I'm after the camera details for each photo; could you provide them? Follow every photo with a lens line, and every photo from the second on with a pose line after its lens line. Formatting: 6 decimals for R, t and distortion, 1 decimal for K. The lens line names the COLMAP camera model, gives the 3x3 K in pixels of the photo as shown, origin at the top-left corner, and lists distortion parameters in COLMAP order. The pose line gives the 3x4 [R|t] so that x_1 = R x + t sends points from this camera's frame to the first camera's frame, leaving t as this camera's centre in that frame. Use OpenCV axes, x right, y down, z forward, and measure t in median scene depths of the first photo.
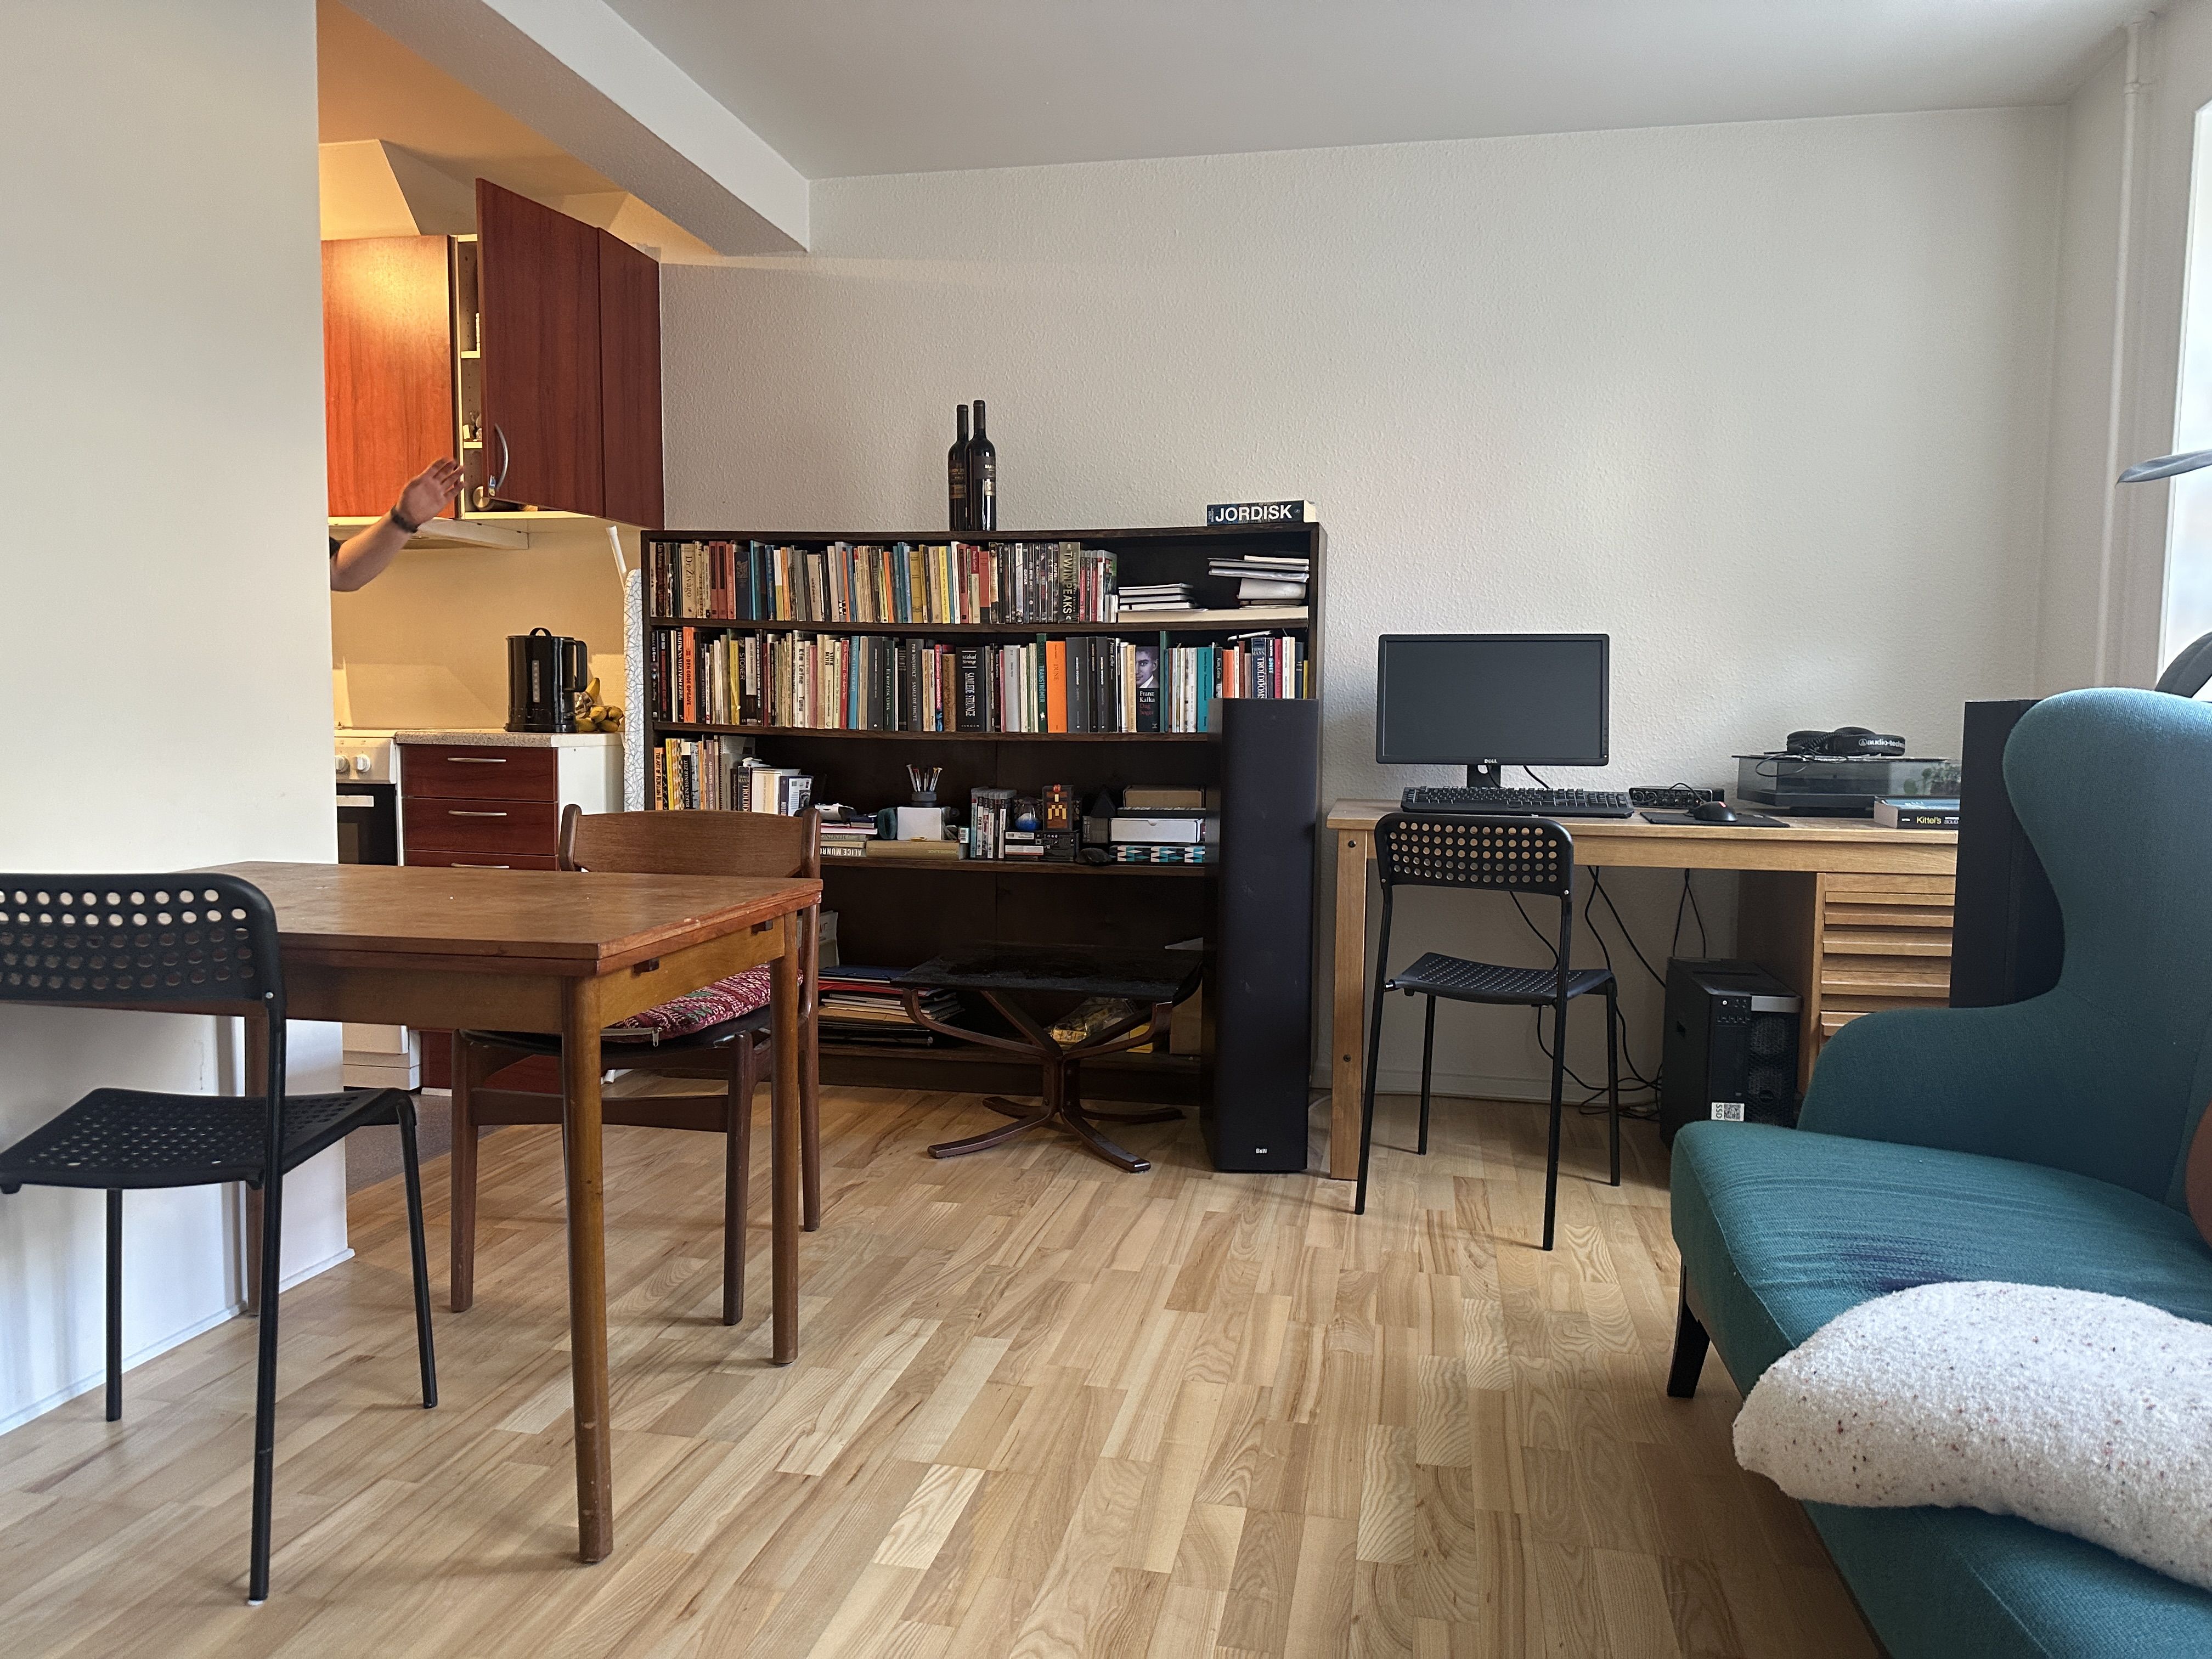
lens RADIAL K [[1548.7, 0, 1121.2], [0, 1548.7, 831.8], [0, 0, 1]] dist [0.058209, -0.082864]
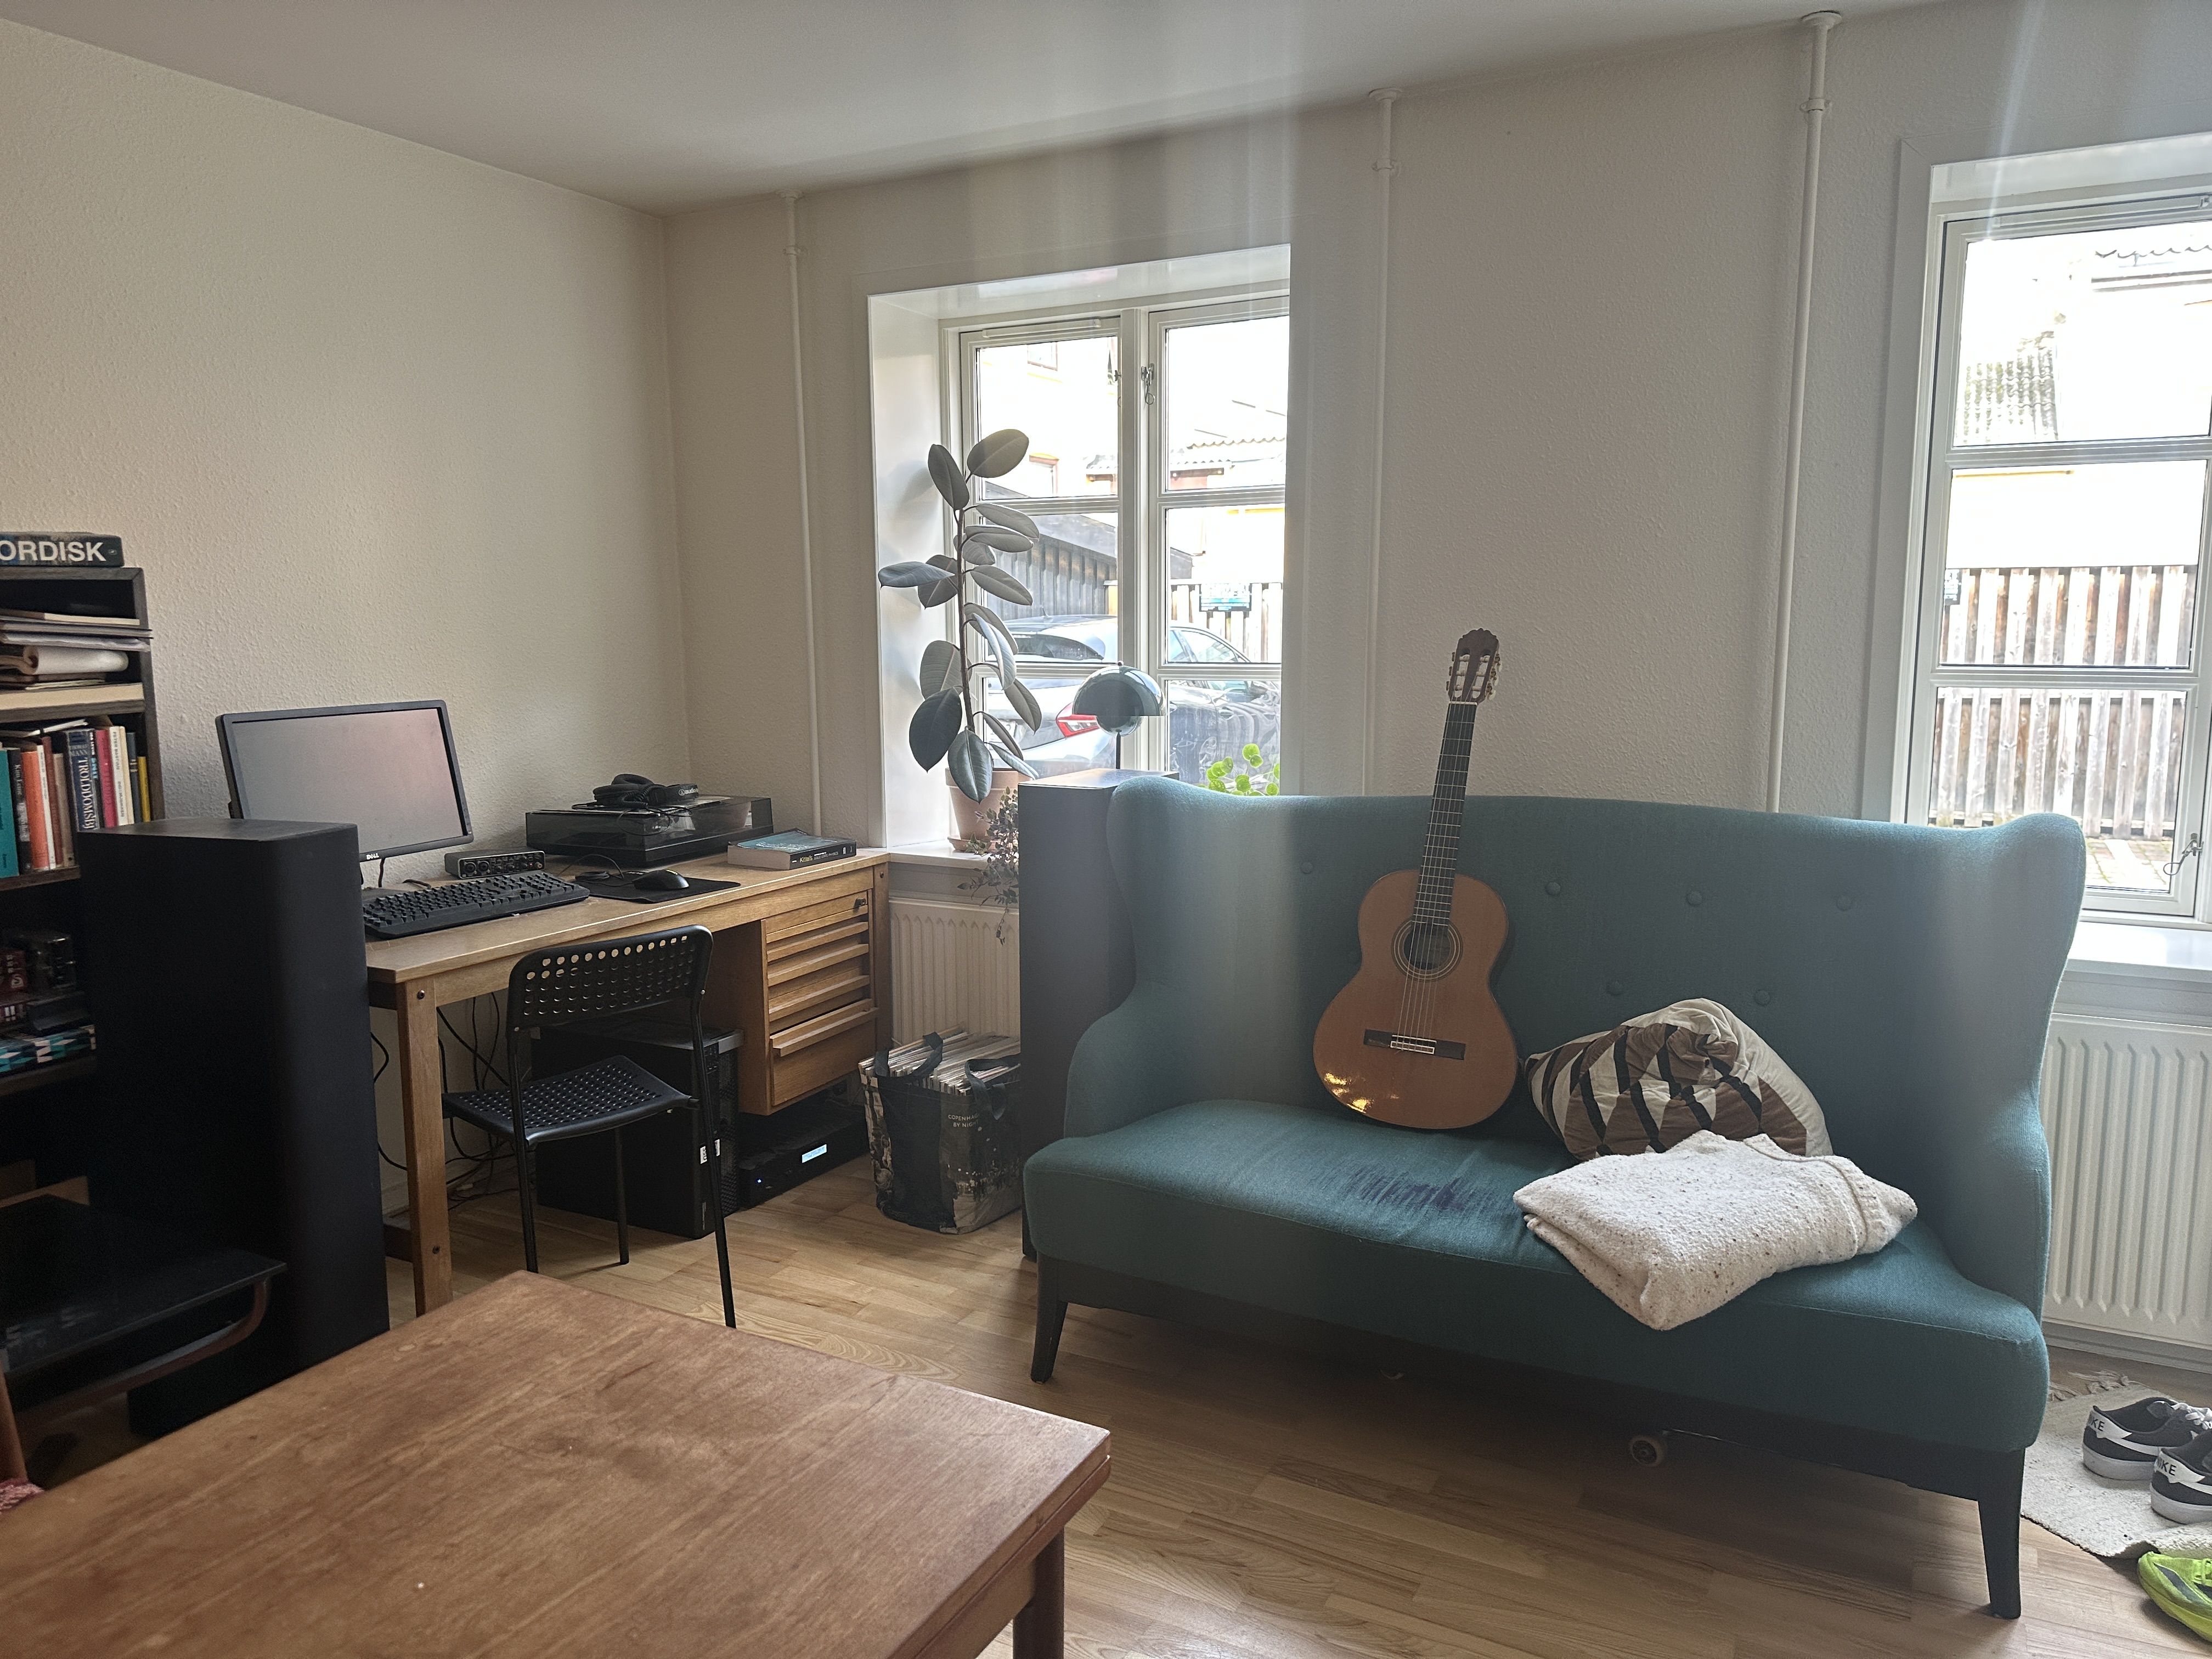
lens RADIAL K [[1548.7, 0, 1121.2], [0, 1548.7, 831.8], [0, 0, 1]] dist [0.058209, -0.082864]
pose [[0.286179, -0.145211, 0.947109, -0.441400], [0.075845, 0.988781, 0.128683, -0.133503], [-0.955170, 0.035007, 0.293982, 0.344821]]
